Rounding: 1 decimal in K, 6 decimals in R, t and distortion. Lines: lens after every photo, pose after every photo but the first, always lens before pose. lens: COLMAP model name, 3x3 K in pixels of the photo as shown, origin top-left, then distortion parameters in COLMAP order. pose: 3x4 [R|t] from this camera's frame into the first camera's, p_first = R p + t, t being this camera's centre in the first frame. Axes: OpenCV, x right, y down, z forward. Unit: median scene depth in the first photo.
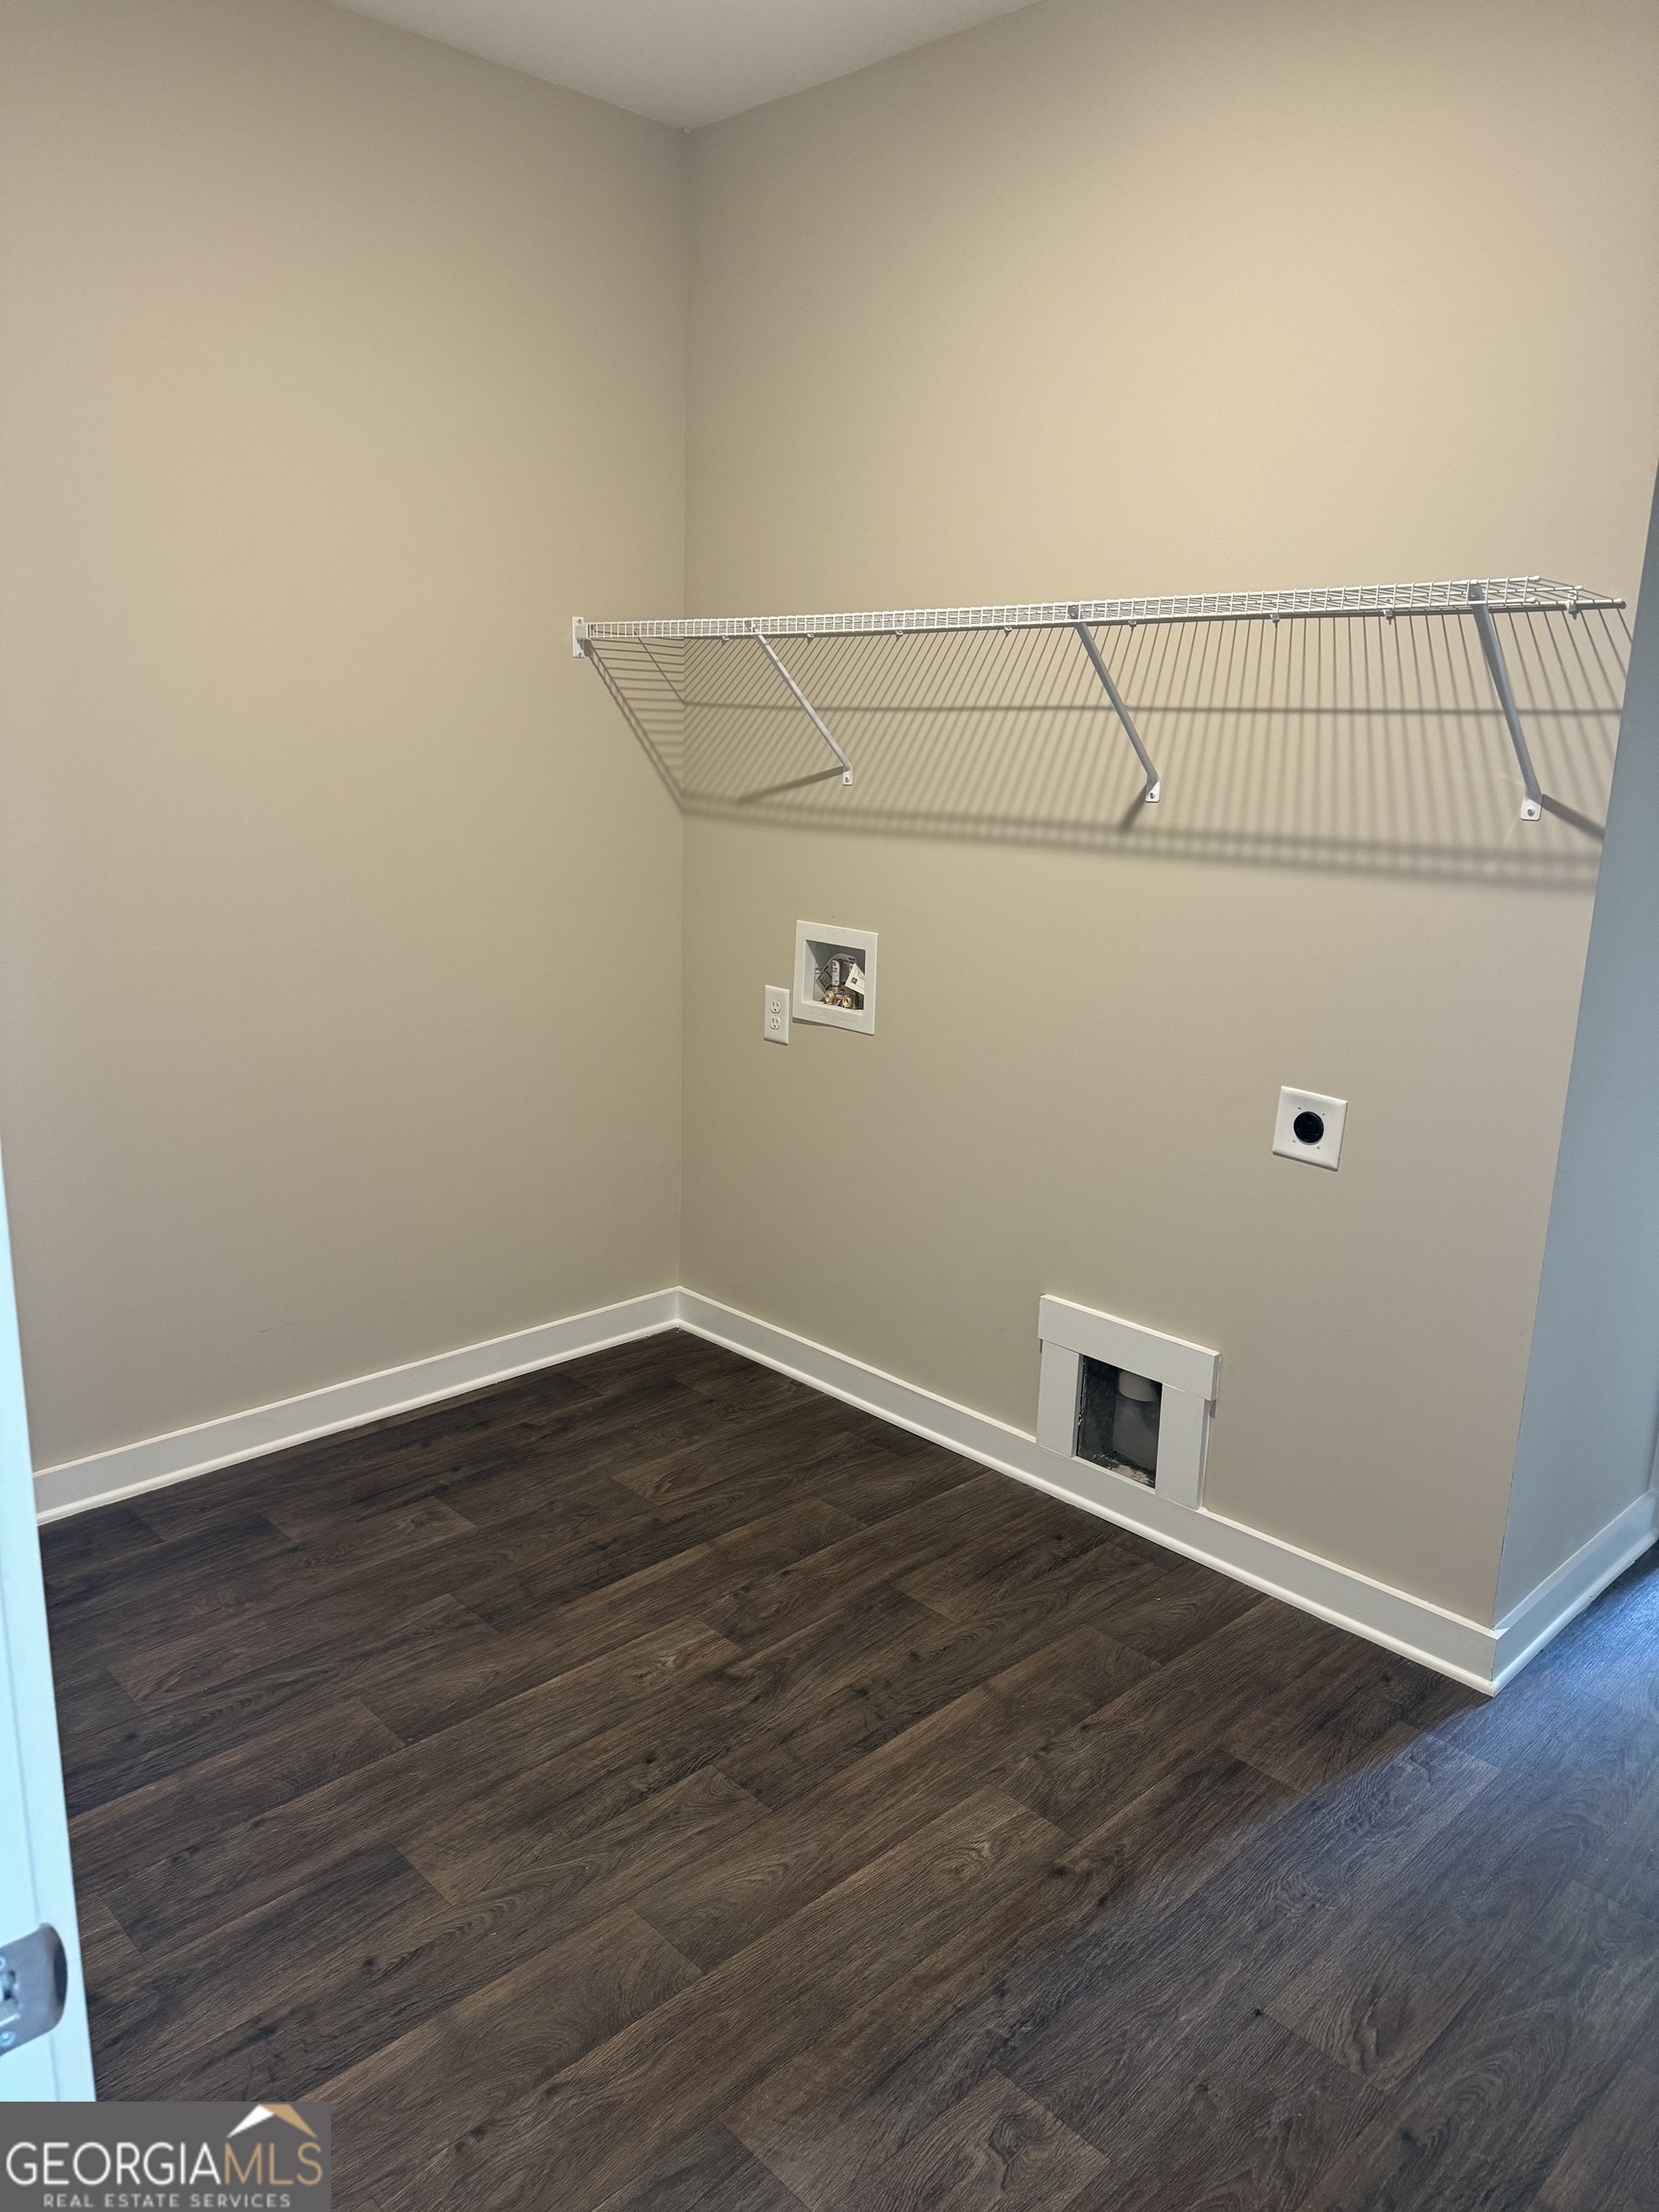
lens RADIAL K [[1545.9, 0, 829.5], [0, 1545.9, 1106.0], [0, 0, 1]] dist [-0.011183, -0.008184]
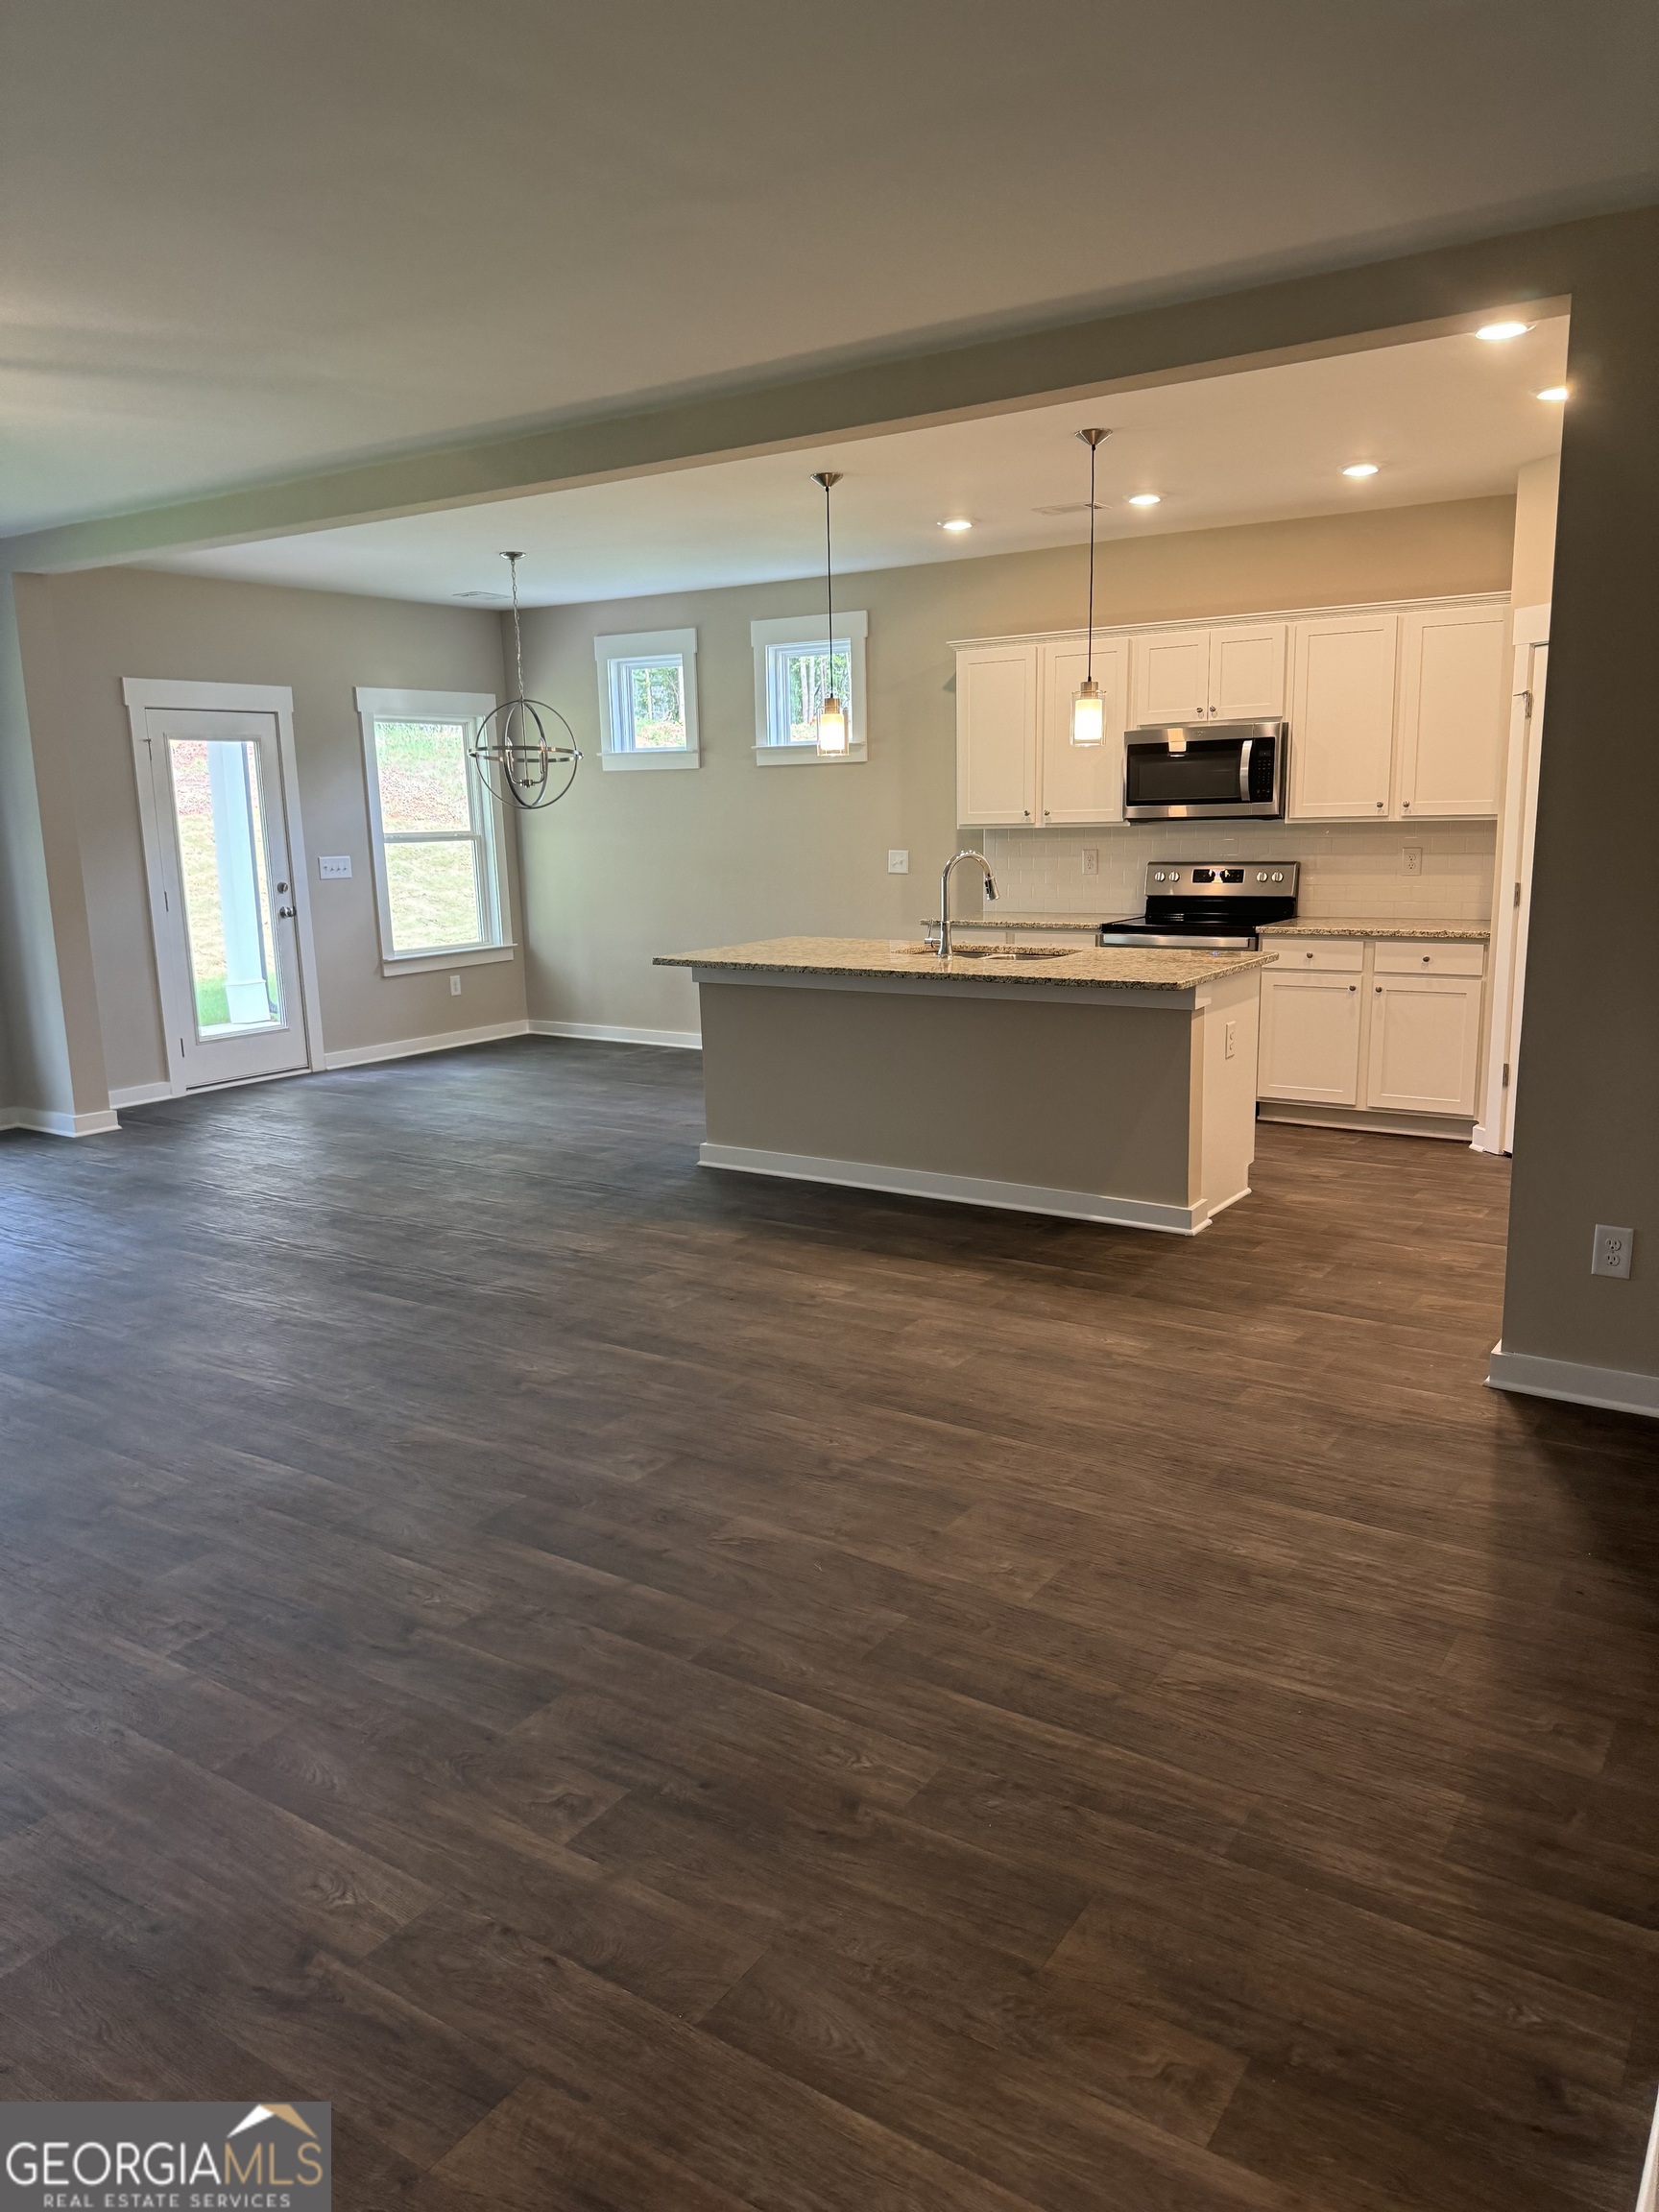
lens RADIAL K [[1545.9, 0, 829.5], [0, 1545.9, 1106.0], [0, 0, 1]] dist [-0.011183, -0.008184]
pose [[0.218145, 0.171755, -0.960684, 0.773473], [-0.199126, 0.971516, 0.128475, -0.163619], [0.955385, 0.163271, 0.246132, 0.708094]]
